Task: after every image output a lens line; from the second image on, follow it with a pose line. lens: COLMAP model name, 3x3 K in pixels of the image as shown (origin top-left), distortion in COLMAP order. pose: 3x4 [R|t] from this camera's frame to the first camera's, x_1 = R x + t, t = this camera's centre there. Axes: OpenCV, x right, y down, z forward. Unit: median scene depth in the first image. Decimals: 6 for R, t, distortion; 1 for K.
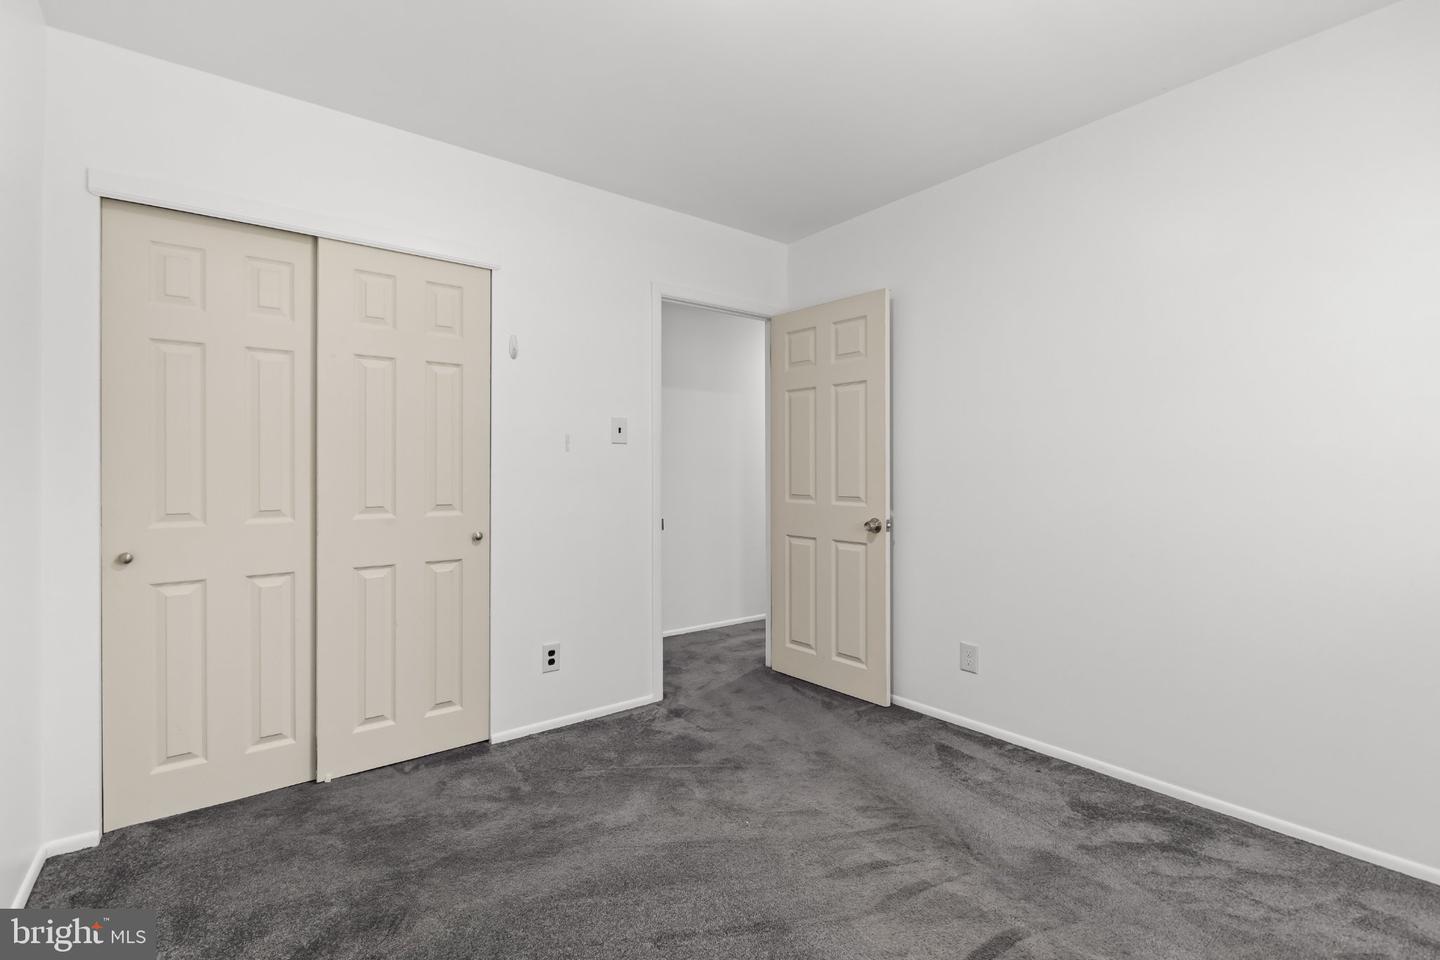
lens RADIAL K [[638.6, 0, 717.3], [0, 638.6, 480.4], [0, 0, 1]] dist [-0.003809, -0.000426]
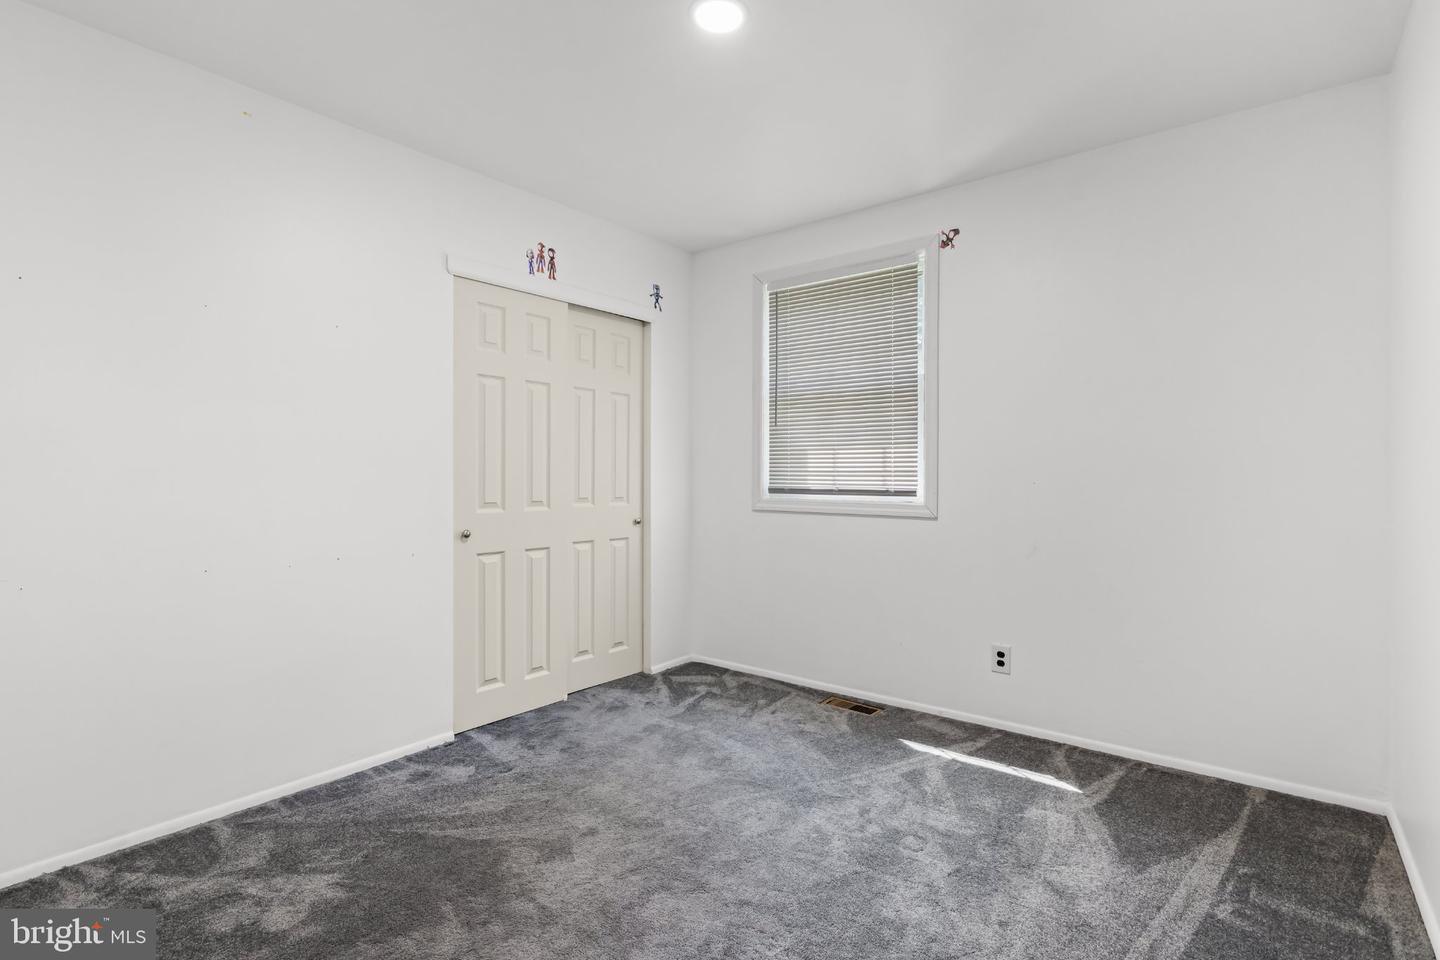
lens RADIAL K [[687.1, 0, 722.9], [0, 687.1, 481.7], [0, 0, 1]] dist [-0.002369, -0.000696]
pose [[0.965526, -0.003906, 0.260278, -0.614832], [0.004394, 0.999990, -0.001297, 0.009040], [-0.260270, 0.002396, 0.965533, -0.471051]]
